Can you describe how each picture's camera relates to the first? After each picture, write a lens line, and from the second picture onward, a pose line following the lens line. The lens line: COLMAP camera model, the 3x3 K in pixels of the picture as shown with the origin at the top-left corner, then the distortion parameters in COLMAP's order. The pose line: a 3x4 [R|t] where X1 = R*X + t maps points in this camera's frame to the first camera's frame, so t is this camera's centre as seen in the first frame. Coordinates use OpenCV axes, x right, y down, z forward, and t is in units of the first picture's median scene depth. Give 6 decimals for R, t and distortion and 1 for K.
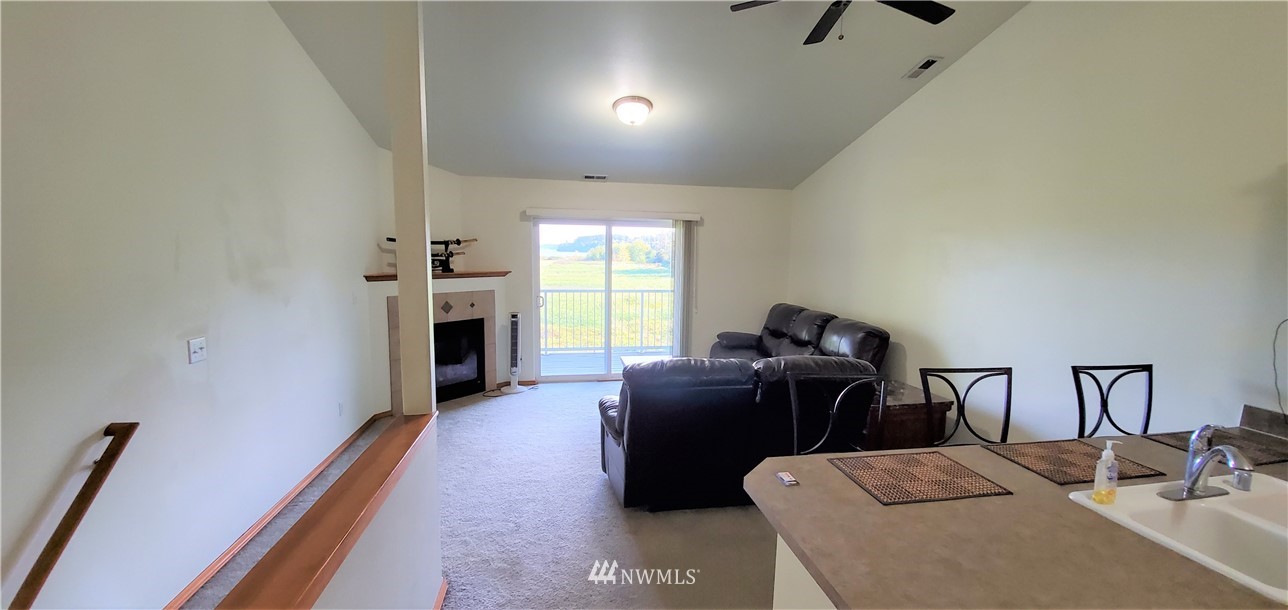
lens RADIAL K [[513.3, 0, 646.7], [0, 513.3, 308.6], [0, 0, 1]] dist [-0.002909, -0.007138]
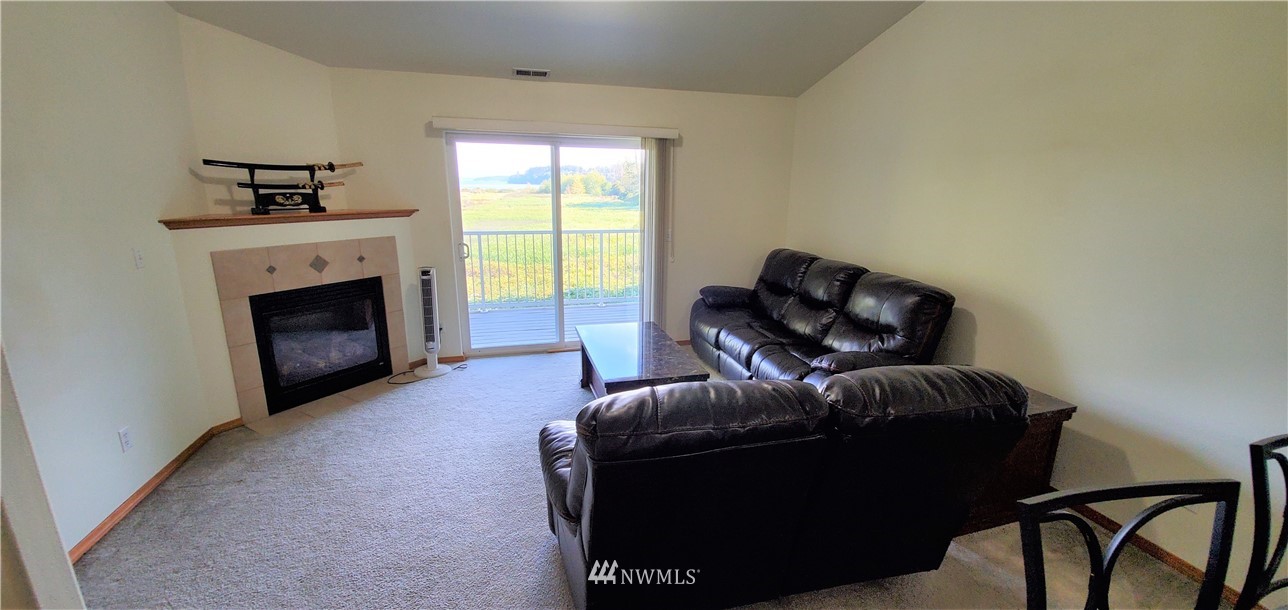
lens RADIAL K [[513.3, 0, 650.6], [0, 513.3, 304.9], [0, 0, 1]] dist [-0.002909, -0.007138]
pose [[0.995791, -0.022334, 0.088885, -0.008123], [0.011395, 0.992498, 0.121733, -0.024276], [-0.090937, -0.120207, 0.988575, 0.251646]]
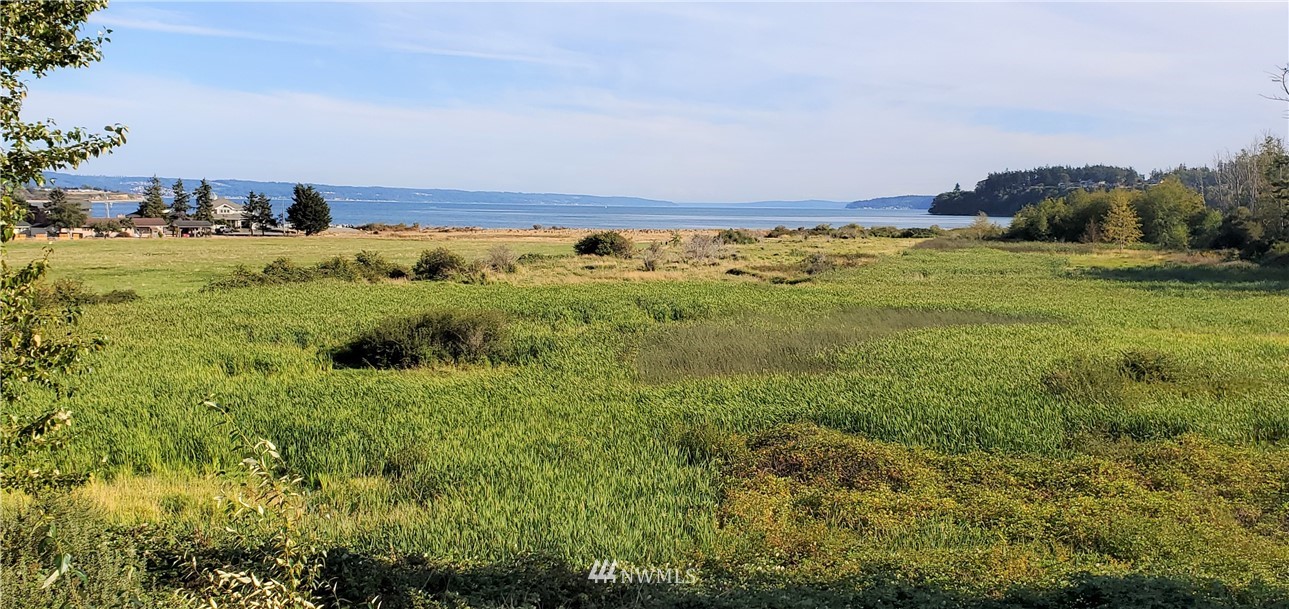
lens RADIAL K [[1326.0, 0, 642.8], [0, 1326.0, 319.0], [0, 0, 1]] dist [0.071583, 0.000000]
pose [[0.926866, 0.031922, -0.374032, -0.117478], [-0.043962, 0.998752, -0.023700, -0.138449], [0.372809, 0.038410, 0.927113, 1.188552]]
